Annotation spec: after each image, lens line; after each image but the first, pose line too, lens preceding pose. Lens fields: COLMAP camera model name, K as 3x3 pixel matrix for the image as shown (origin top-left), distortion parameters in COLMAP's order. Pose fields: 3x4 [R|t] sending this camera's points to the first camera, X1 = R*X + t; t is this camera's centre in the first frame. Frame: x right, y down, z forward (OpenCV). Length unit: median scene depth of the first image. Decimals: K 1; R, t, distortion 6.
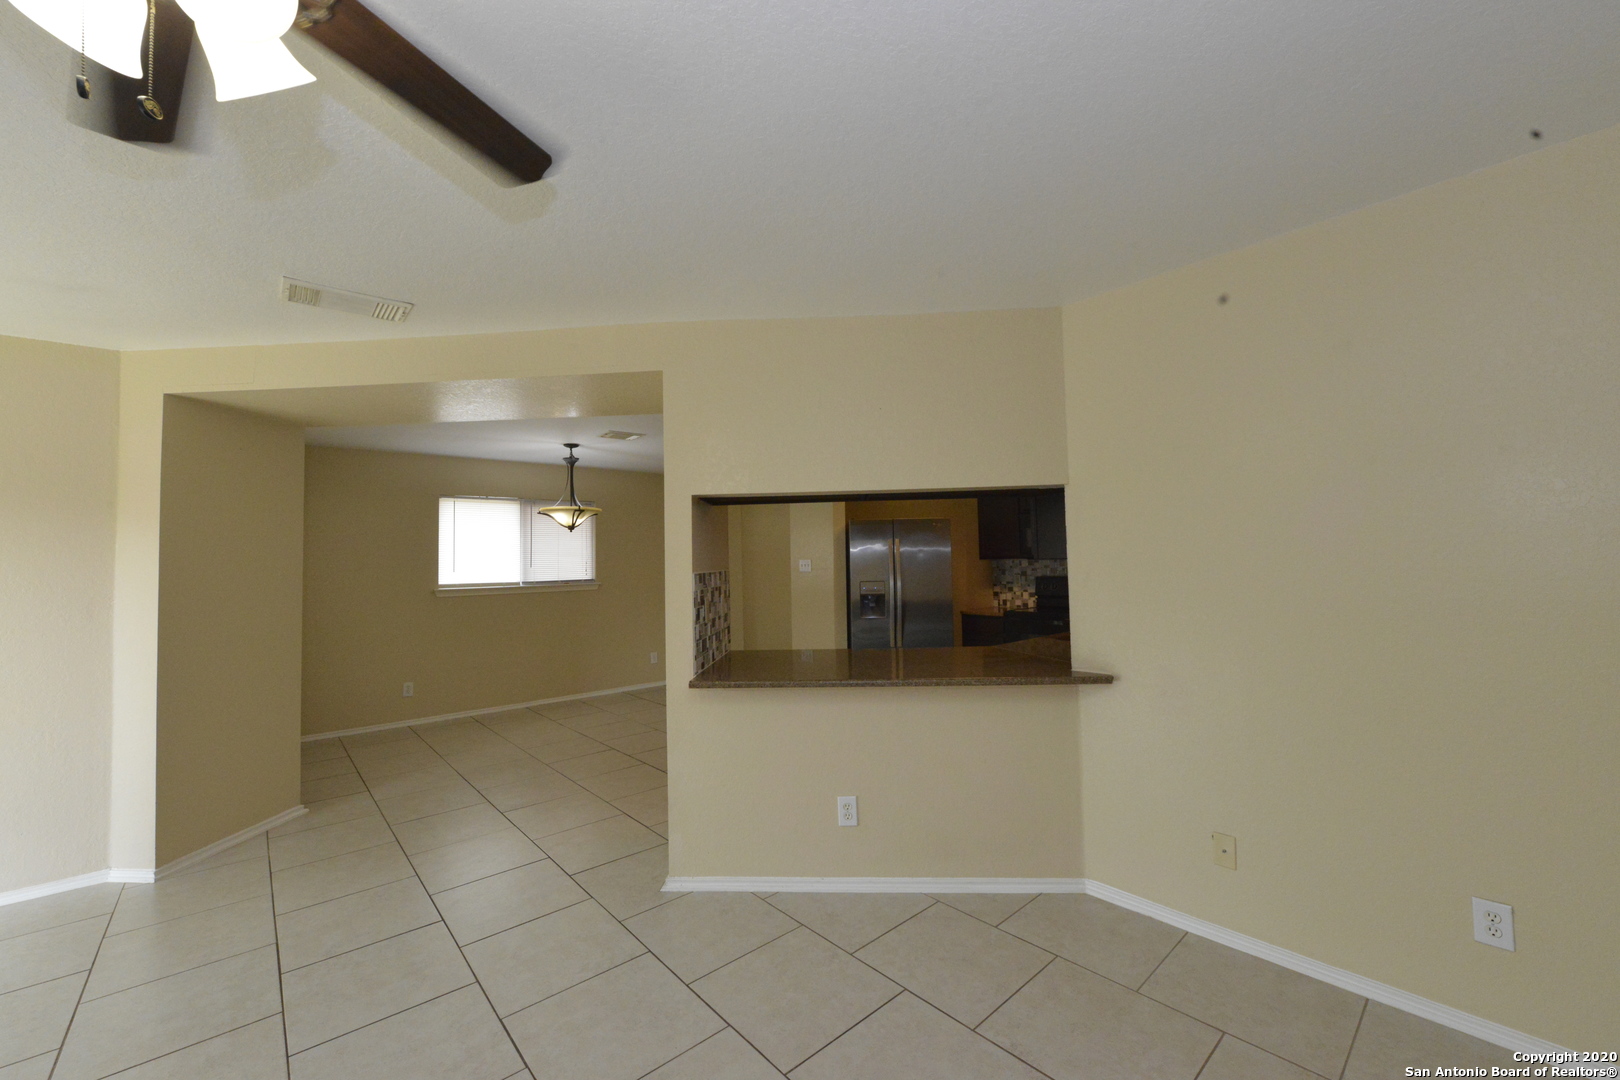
lens RADIAL K [[640.8, 0, 812.3], [0, 640.8, 535.3], [0, 0, 1]] dist [-0.009573, -0.000442]
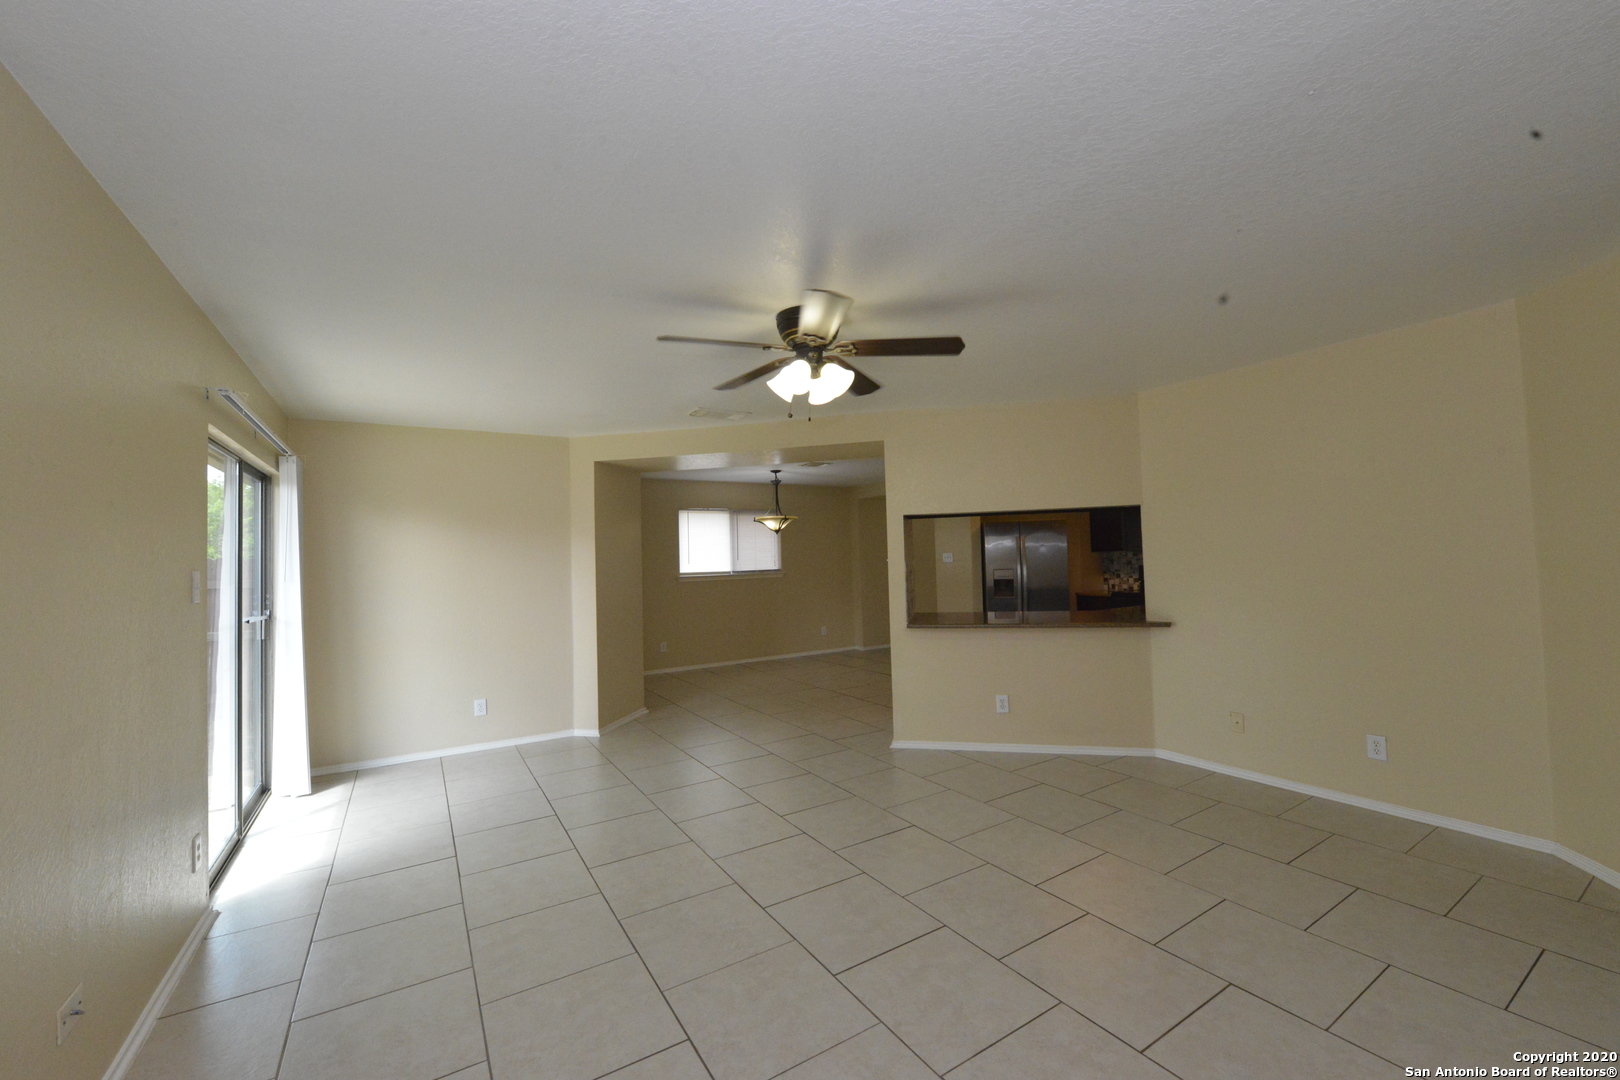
lens RADIAL K [[640.8, 0, 813.0], [0, 640.8, 535.9], [0, 0, 1]] dist [-0.009573, -0.000442]
pose [[0.985918, -0.012038, -0.166796, -0.097100], [0.013677, 0.999869, 0.008687, -0.017170], [0.166670, -0.010846, 0.985953, -0.469342]]
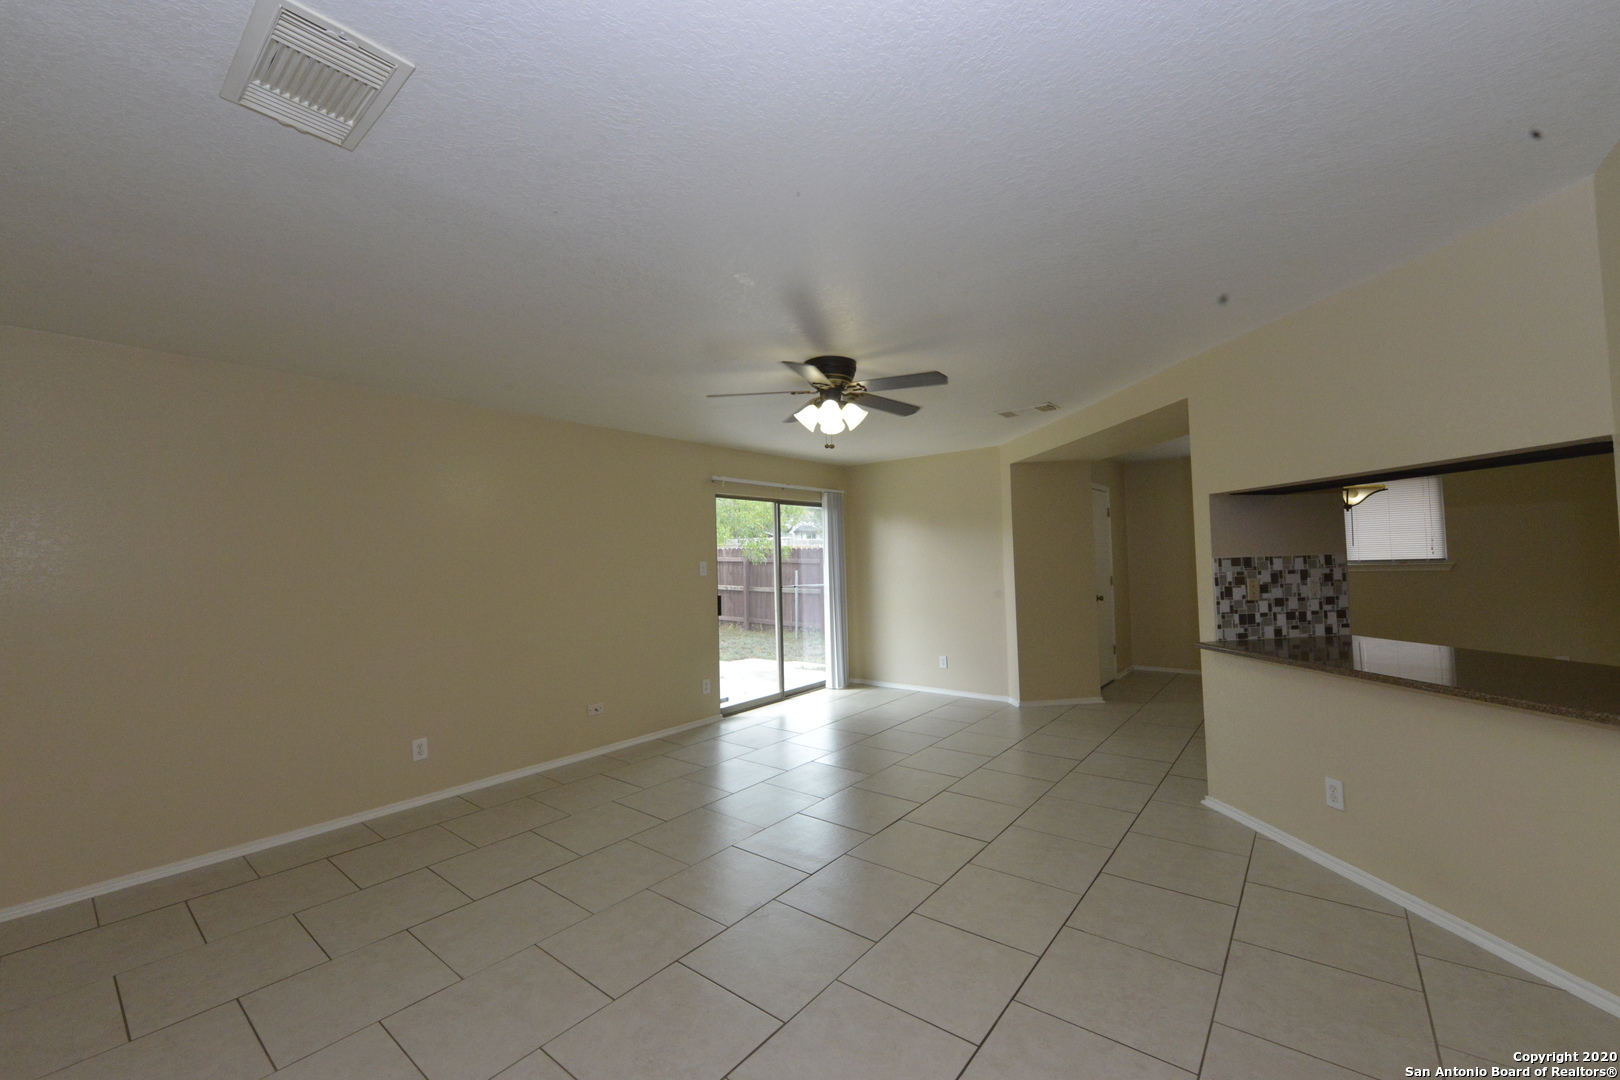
lens RADIAL K [[640.8, 0, 804.1], [0, 640.8, 532.8], [0, 0, 1]] dist [-0.009573, -0.000442]
pose [[0.163693, -0.024530, -0.986206, 0.604705], [0.064095, 0.997843, -0.014181, -0.014792], [0.984427, -0.060890, 0.164913, 0.018527]]
